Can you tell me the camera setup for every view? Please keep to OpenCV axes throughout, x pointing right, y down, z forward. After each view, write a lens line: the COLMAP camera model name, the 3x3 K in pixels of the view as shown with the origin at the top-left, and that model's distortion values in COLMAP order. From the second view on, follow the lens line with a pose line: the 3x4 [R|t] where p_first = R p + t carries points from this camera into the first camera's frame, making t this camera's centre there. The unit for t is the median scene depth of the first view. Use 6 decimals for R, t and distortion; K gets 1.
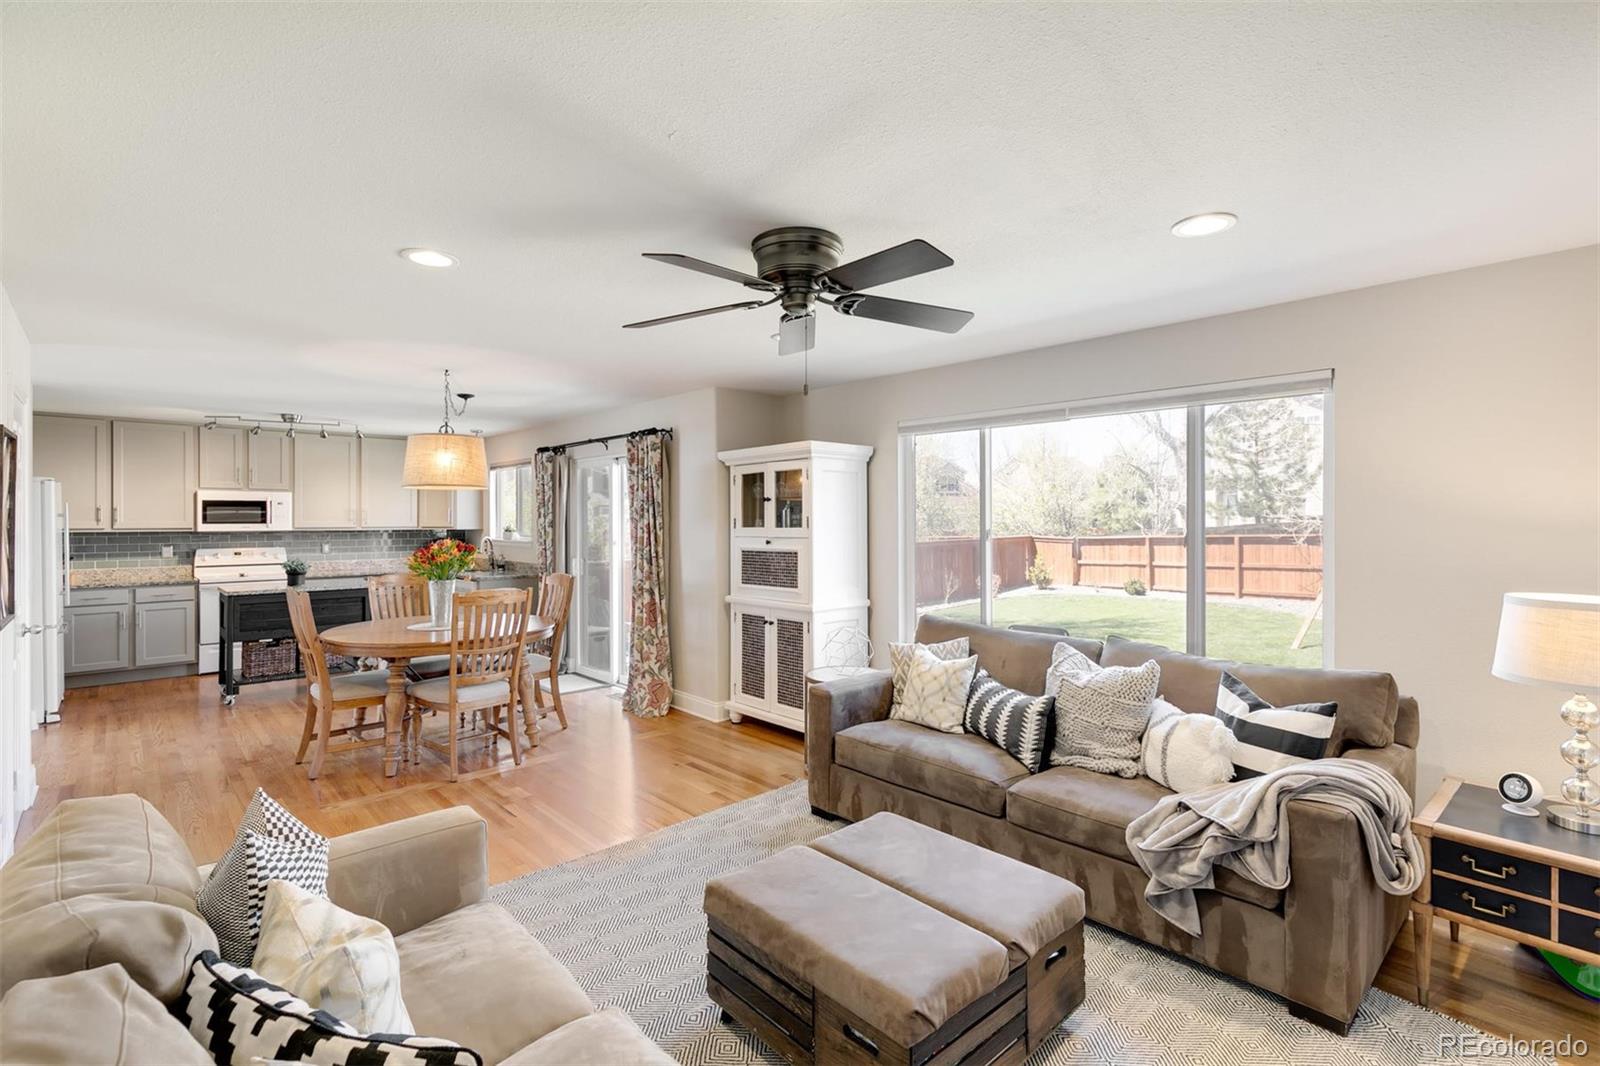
lens RADIAL K [[743.5, 0, 801.3], [0, 743.5, 517.1], [0, 0, 1]] dist [0.014608, -0.000092]
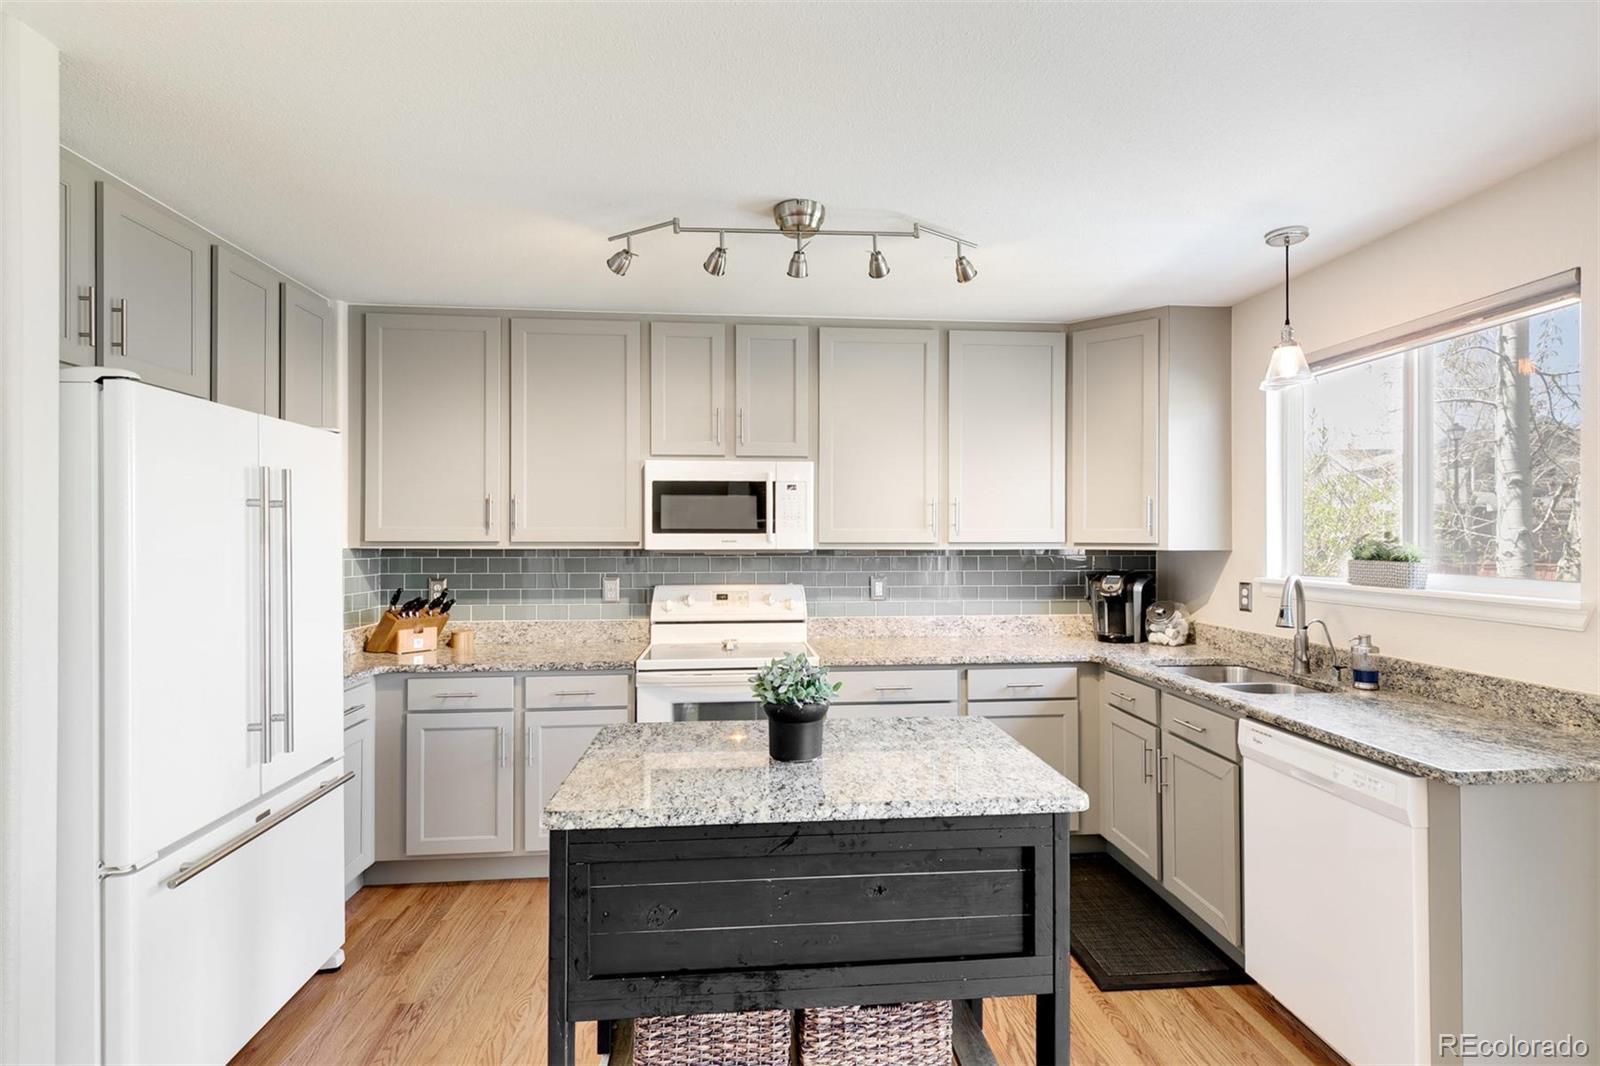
lens RADIAL K [[743.5, 0, 801.3], [0, 743.5, 517.1], [0, 0, 1]] dist [0.014608, -0.000092]
pose [[0.792247, -0.011994, -0.610082, -0.437697], [-0.000466, 0.999795, -0.020260, 0.008285], [0.610200, 0.016336, 0.792079, 0.676800]]
